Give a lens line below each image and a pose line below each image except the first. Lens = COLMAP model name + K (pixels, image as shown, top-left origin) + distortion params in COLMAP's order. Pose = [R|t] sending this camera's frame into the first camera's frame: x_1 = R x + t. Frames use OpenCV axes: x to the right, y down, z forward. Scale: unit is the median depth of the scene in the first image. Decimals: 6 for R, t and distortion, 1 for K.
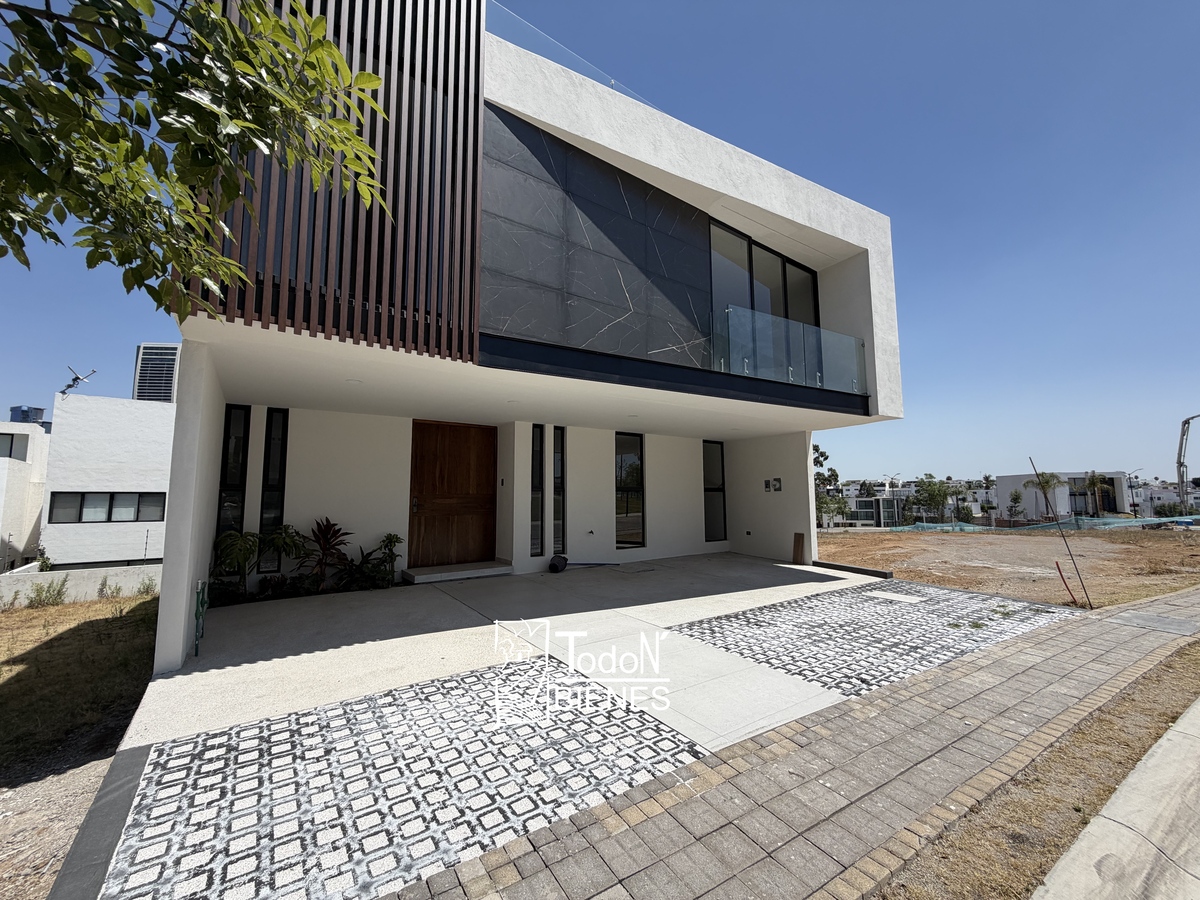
lens RADIAL K [[477.5, 0, 599.4], [0, 477.5, 449.5], [0, 0, 1]] dist [0.000083, -0.000293]
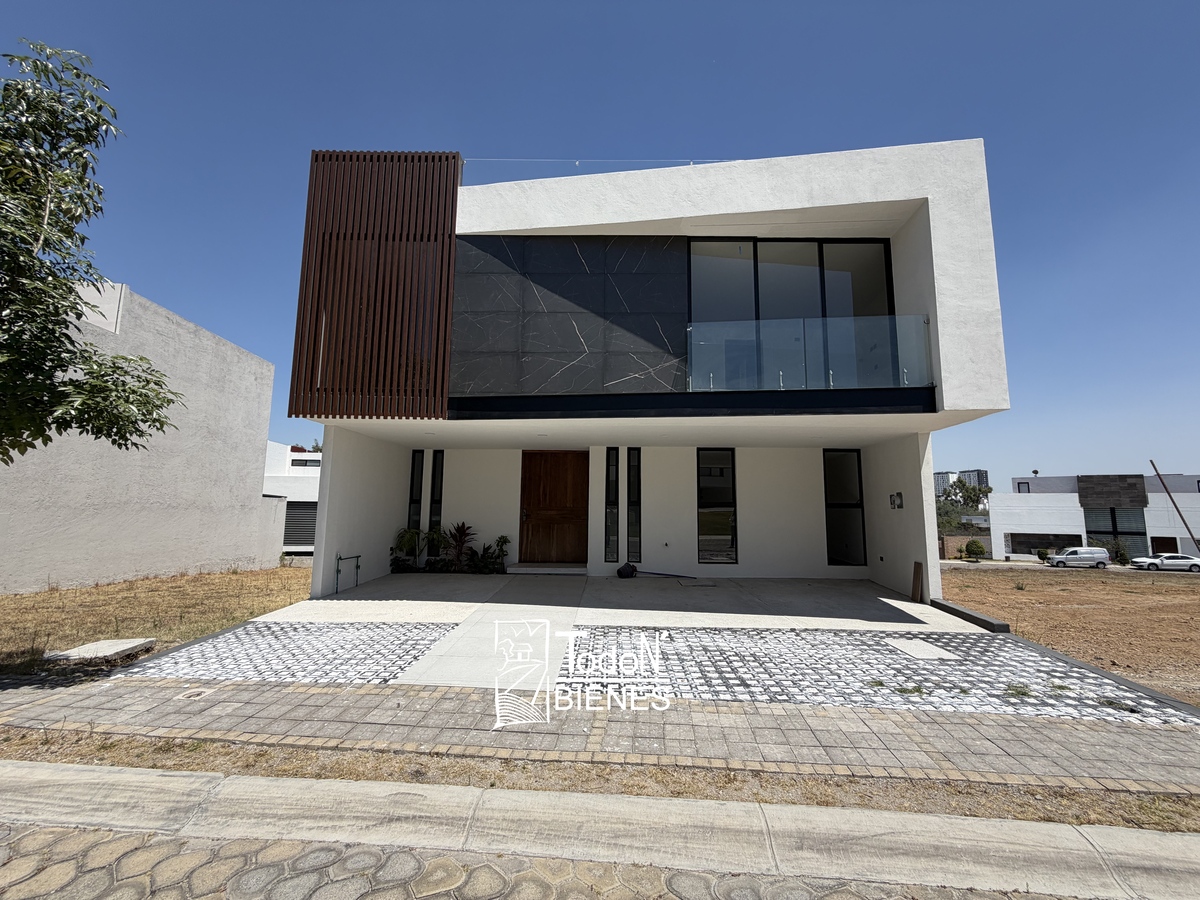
lens RADIAL K [[477.5, 0, 595.8], [0, 477.5, 449.2], [0, 0, 1]] dist [0.000083, -0.000293]
pose [[0.800796, -0.059149, -0.596009, 0.689867], [0.045329, 0.998243, -0.038164, -0.007728], [0.597219, 0.003545, 0.802070, 0.069288]]
